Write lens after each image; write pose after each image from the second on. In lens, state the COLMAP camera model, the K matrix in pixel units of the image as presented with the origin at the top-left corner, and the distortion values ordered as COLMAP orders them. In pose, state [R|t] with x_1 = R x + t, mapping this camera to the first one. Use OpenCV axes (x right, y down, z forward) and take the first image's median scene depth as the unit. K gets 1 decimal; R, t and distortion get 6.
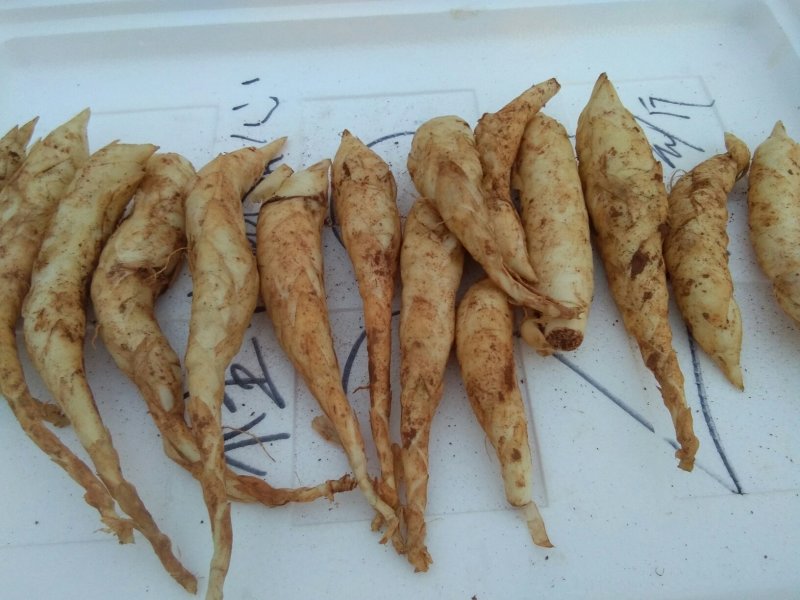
lens RADIAL K [[654.0, 0, 423.7], [0, 654.0, 301.5], [0, 0, 1]] dist [0.058719, -0.085573]
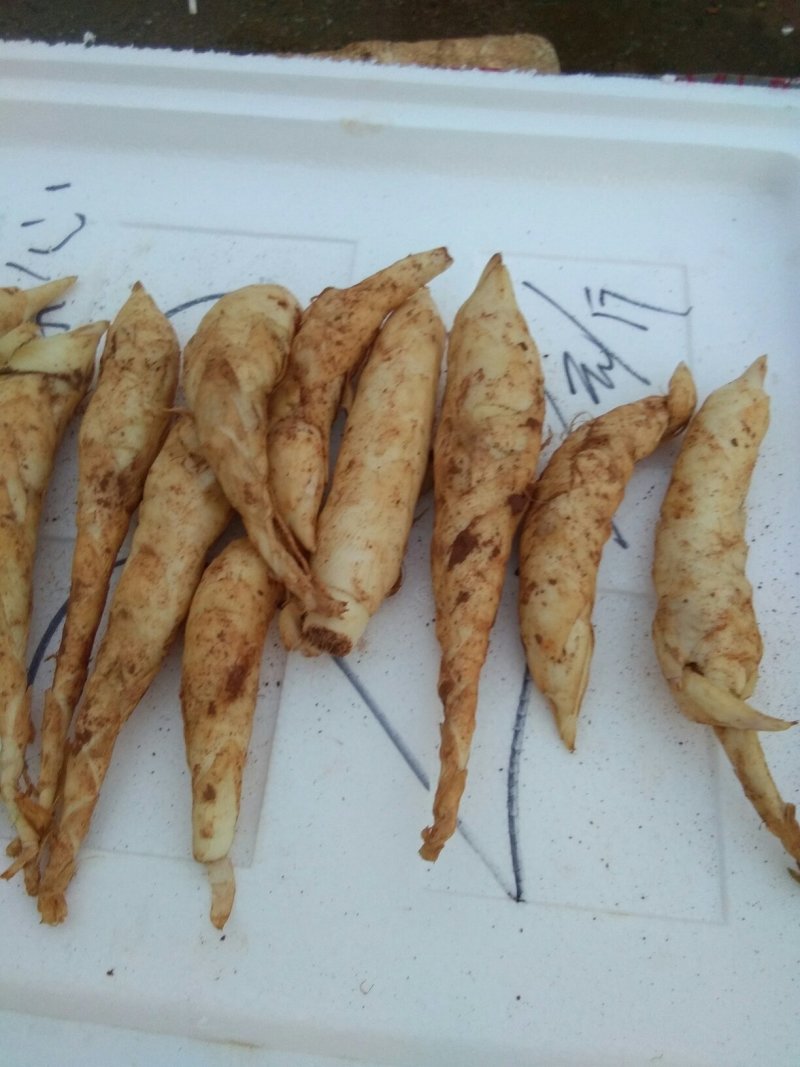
lens RADIAL K [[872.3, 0, 416.6], [0, 872.3, 534.1], [0, 0, 1]] dist [0.058719, -0.085573]
pose [[0.983847, 0.159570, -0.081127, 0.341221], [-0.151828, 0.983922, 0.094047, -0.147648], [0.094829, -0.080211, 0.992257, 0.074561]]
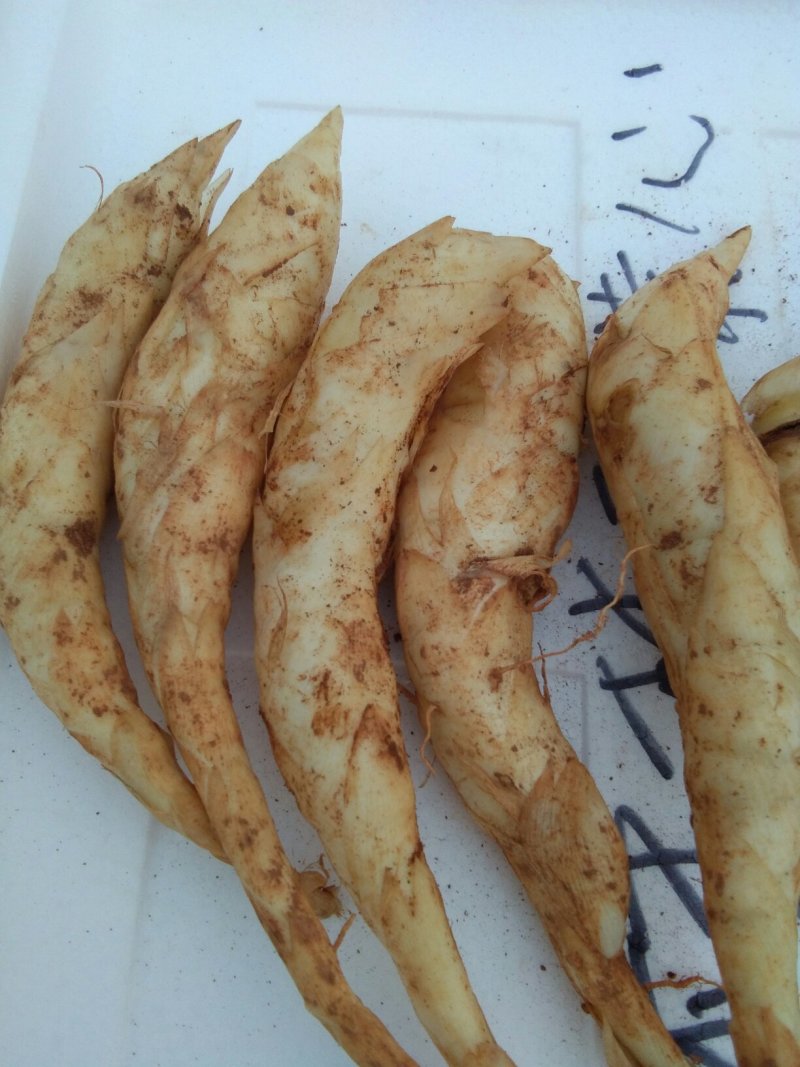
lens RADIAL K [[848.4, 0, 401.2], [0, 848.4, 539.4], [0, 0, 1]] dist [0.067296, -0.095176]
pose [[0.991226, 0.132178, 0.000683, -0.505054], [-0.128930, 0.965705, 0.225369, -0.180498], [0.029130, -0.223480, 0.974273, 0.471777]]
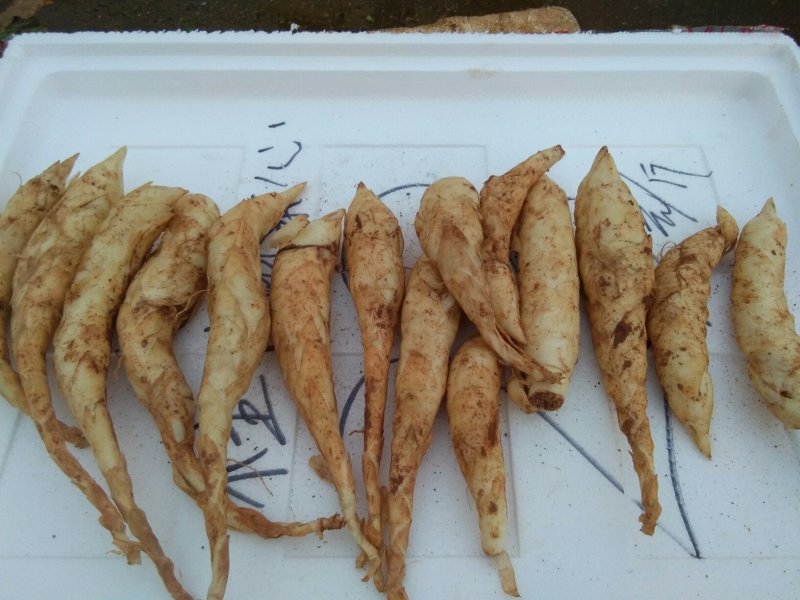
lens RADIAL K [[654.8, 0, 427.6], [0, 654.8, 299.5], [0, 0, 1]] dist [0.051303, -0.065359]
pose [[0.997588, 0.066036, -0.021407, 0.028854], [-0.066028, 0.997817, 0.001106, -0.090047], [0.021433, 0.000310, 0.999770, -0.079902]]
